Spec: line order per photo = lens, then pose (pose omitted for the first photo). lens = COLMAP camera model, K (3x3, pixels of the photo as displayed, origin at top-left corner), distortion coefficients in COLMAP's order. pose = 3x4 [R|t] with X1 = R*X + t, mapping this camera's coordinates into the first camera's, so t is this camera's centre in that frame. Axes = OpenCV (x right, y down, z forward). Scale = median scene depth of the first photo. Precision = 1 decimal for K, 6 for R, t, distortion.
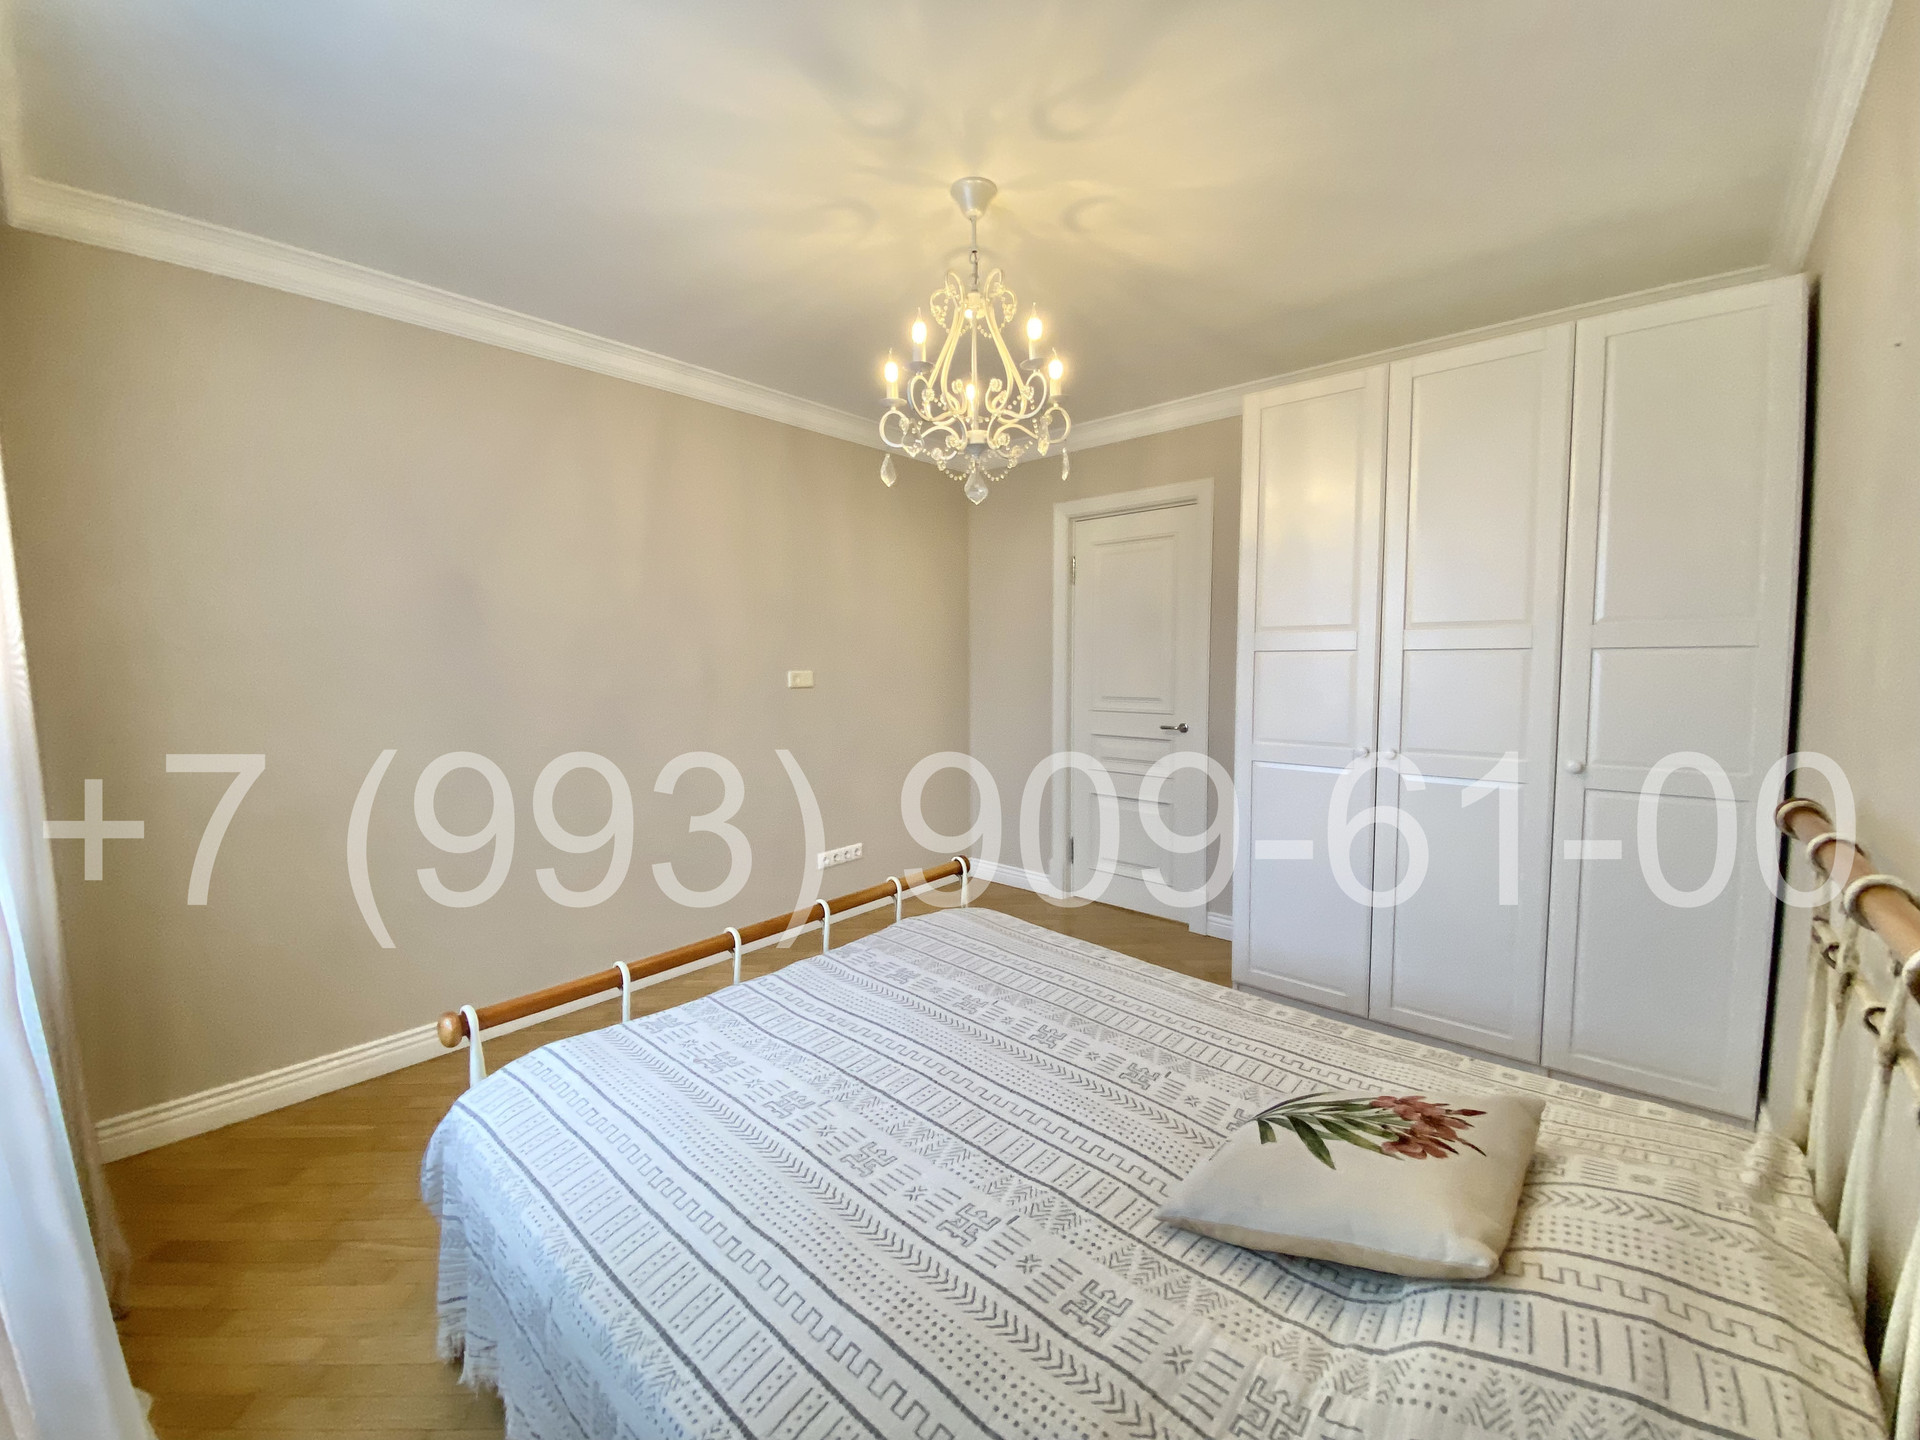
lens RADIAL K [[788.1, 0, 950.0], [0, 788.1, 712.2], [0, 0, 1]] dist [0.055949, -0.032946]
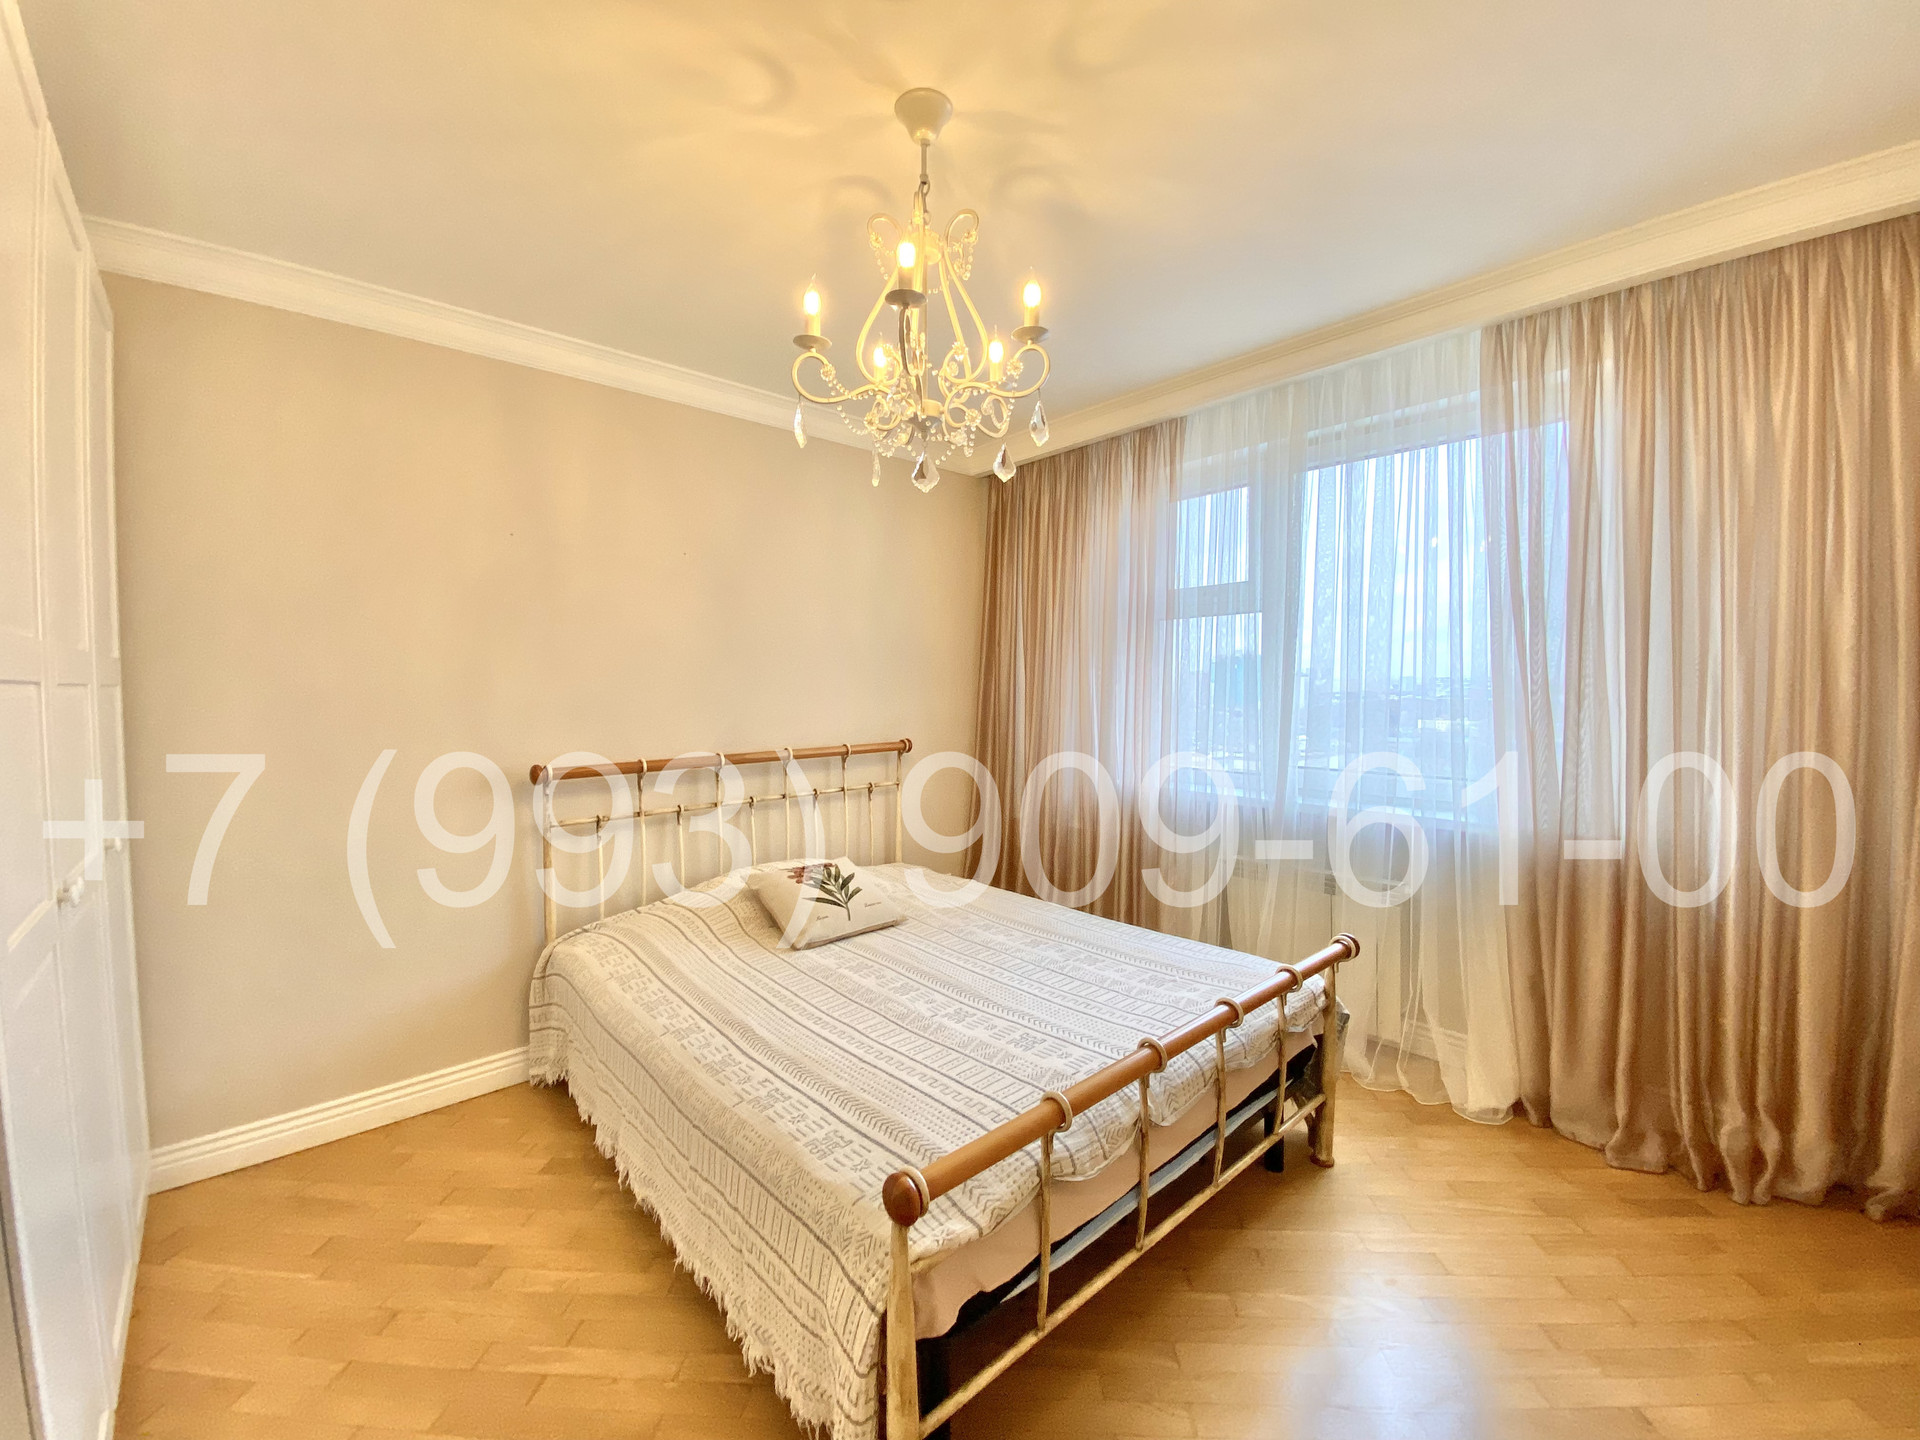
lens RADIAL K [[788.1, 0, 950.0], [0, 788.1, 712.2], [0, 0, 1]] dist [0.055949, -0.032946]
pose [[-0.993419, 0.013966, 0.113686, -0.086786], [0.026172, 0.993958, 0.106595, -0.139231], [-0.111510, 0.108869, -0.987782, 1.972255]]
